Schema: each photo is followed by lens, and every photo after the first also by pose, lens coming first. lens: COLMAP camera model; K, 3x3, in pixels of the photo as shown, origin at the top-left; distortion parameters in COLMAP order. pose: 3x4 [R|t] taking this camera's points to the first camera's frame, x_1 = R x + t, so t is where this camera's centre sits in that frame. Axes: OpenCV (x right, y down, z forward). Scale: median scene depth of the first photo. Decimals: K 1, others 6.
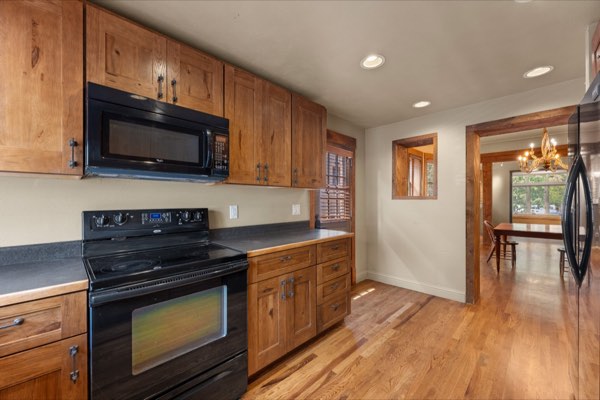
lens RADIAL K [[241.0, 0, 299.2], [0, 241.0, 199.5], [0, 0, 1]] dist [0.000500, 0.000793]
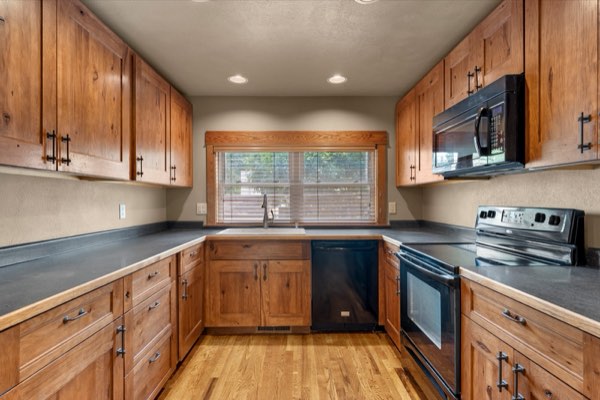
lens RADIAL K [[299.9, 0, 299.4], [0, 299.9, 202.5], [0, 0, 1]] dist [0.000501, -0.000008]
pose [[-0.706331, 0.007765, -0.707839, 0.598565], [0.006113, 0.999969, 0.004869, 0.010773], [0.707856, -0.000888, -0.706357, 1.005860]]
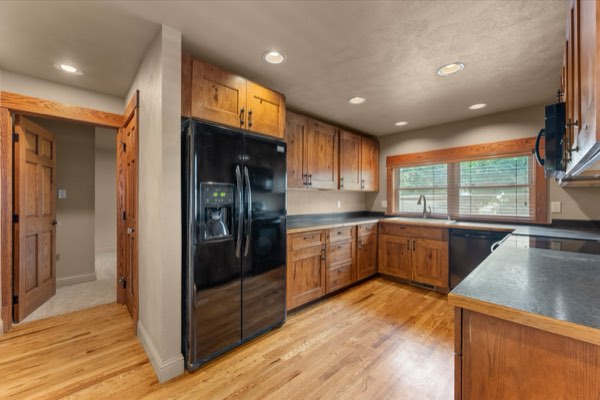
lens RADIAL K [[241.0, 0, 294.6], [0, 241.0, 200.6], [0, 0, 1]] dist [0.000500, 0.000793]
pose [[-0.998624, -0.002549, 0.052378, 0.504210], [-0.002542, 0.999997, 0.000211, 0.018168], [-0.052378, 0.000077, -0.998627, 1.641341]]
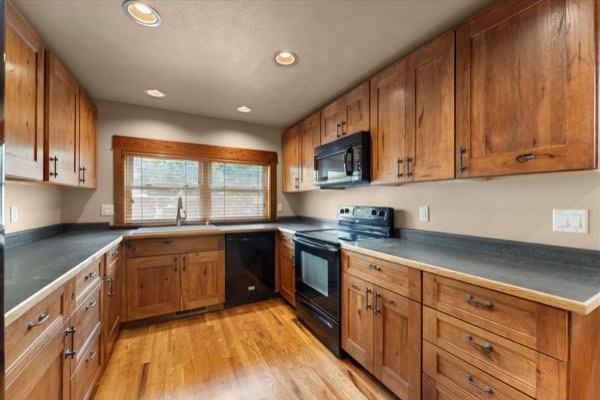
lens RADIAL K [[241.0, 0, 299.3], [0, 241.0, 201.2], [0, 0, 1]] dist [0.000500, 0.000793]
pose [[-0.302798, 0.000566, -0.953055, 0.772264], [0.004247, 0.999991, -0.000755, 0.006010], [0.953045, -0.004276, -0.302798, 0.905731]]
